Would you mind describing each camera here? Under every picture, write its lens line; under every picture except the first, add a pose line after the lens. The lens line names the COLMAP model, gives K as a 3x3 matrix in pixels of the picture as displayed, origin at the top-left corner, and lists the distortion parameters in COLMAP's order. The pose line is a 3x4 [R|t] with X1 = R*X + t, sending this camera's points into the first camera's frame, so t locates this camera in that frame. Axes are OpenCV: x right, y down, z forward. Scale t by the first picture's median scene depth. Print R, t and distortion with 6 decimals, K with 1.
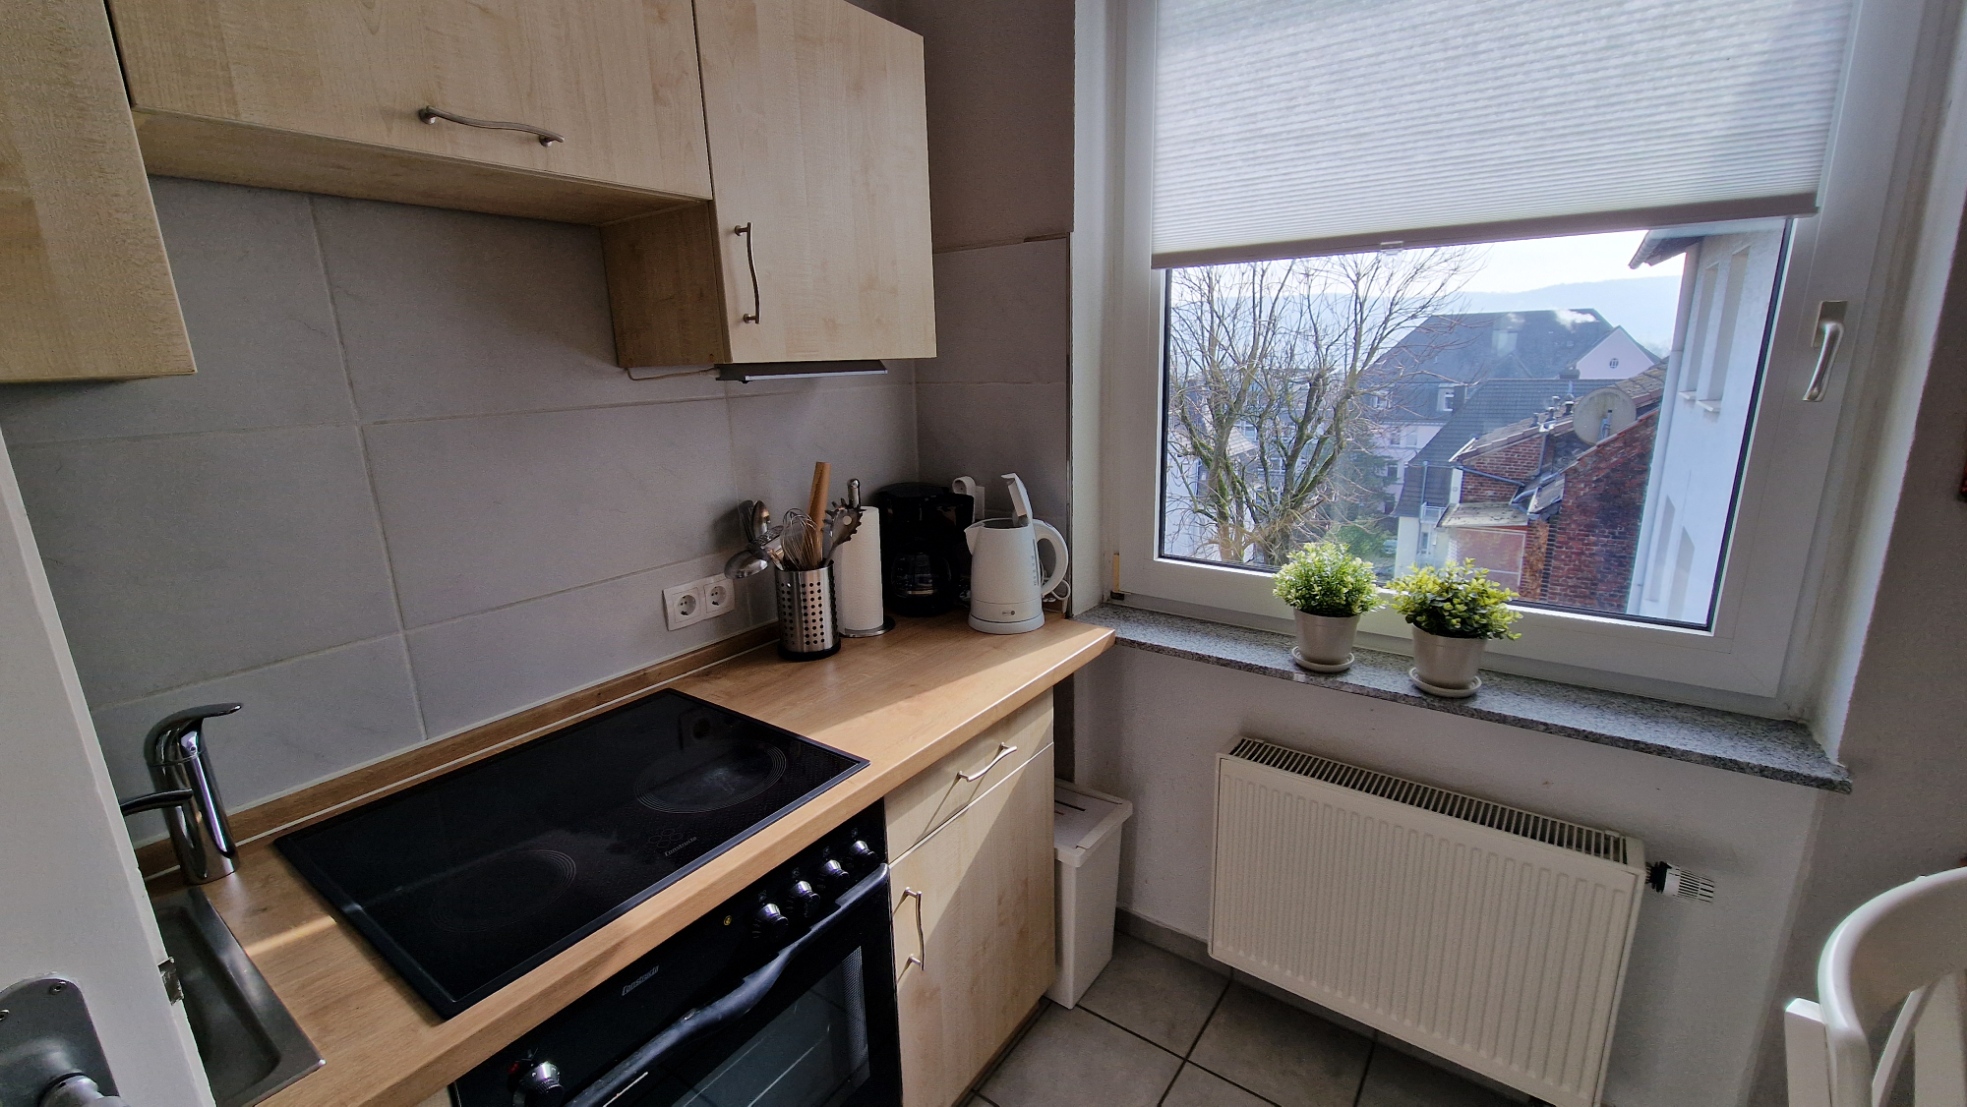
lens RADIAL K [[808.6, 0, 990.5], [0, 808.6, 545.7], [0, 0, 1]] dist [0.000169, -0.001076]
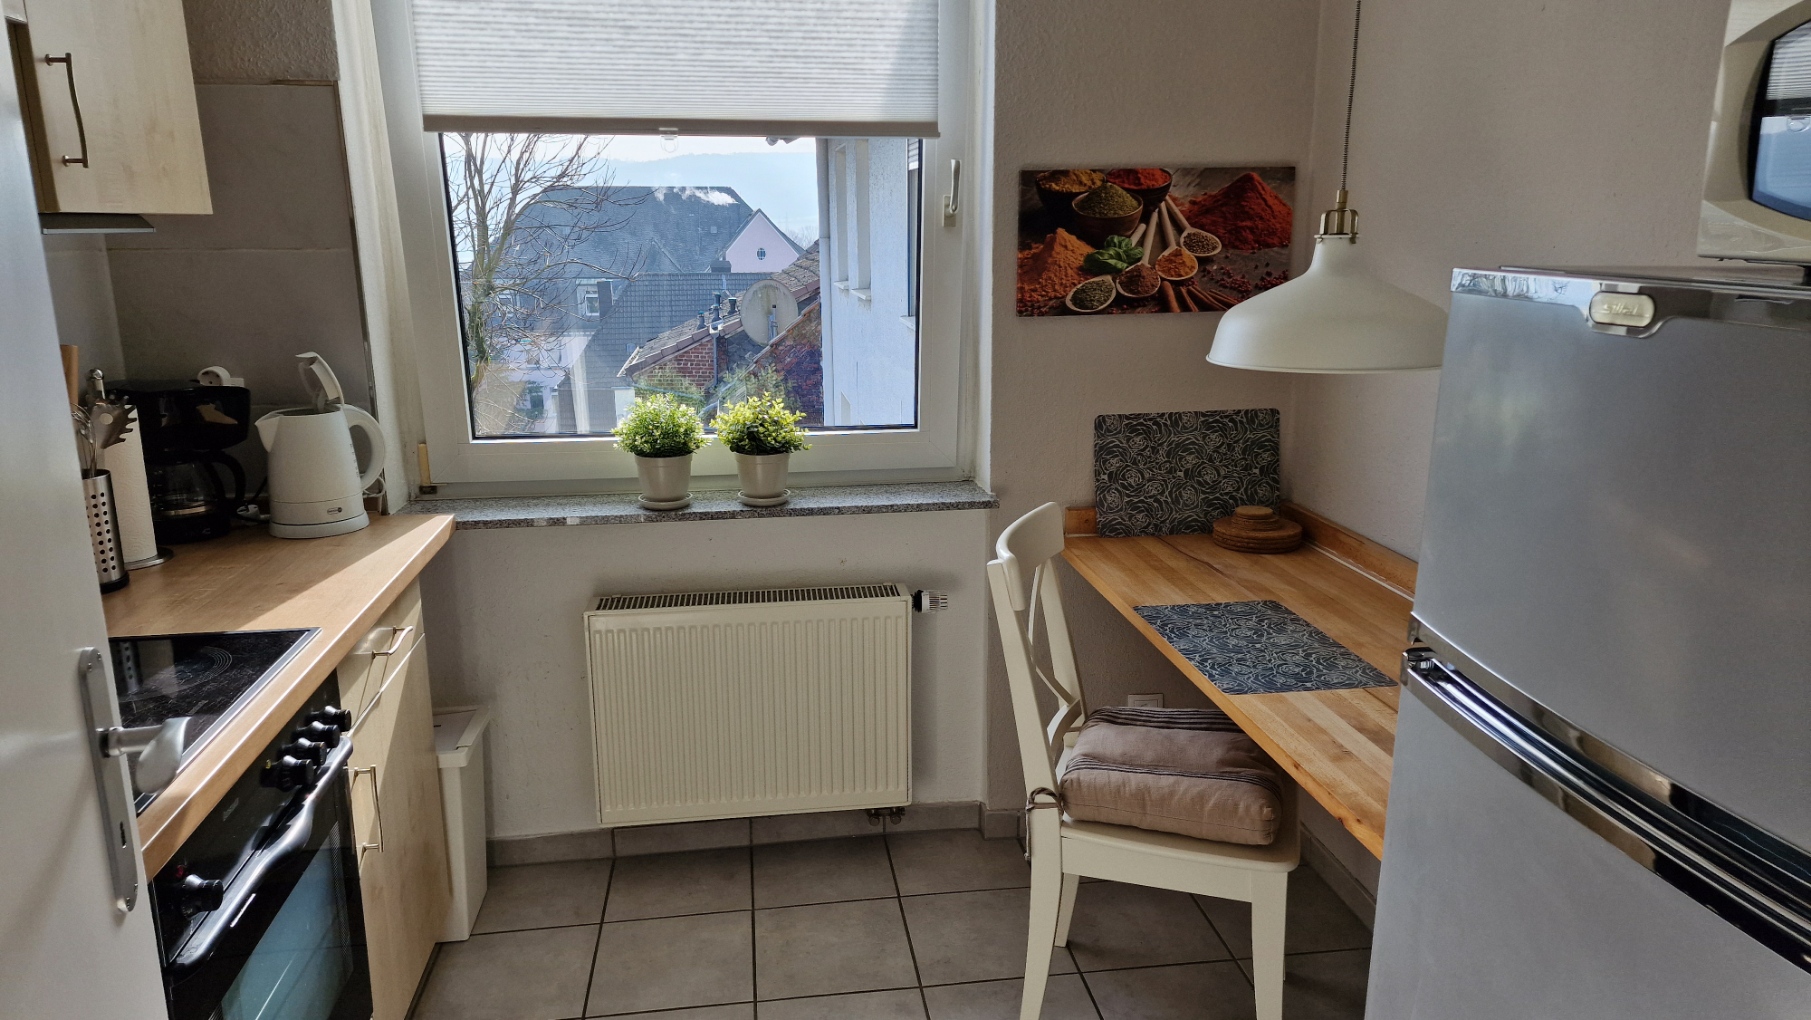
lens RADIAL K [[1222.0, 0, 902.9], [0, 1222.0, 514.5], [0, 0, 1]] dist [0.037441, -0.013840]
pose [[0.723869, -0.139486, 0.675690, -0.438472], [0.147524, 0.987992, 0.045913, 0.118009], [-0.673981, 0.066446, 0.735755, -0.400351]]
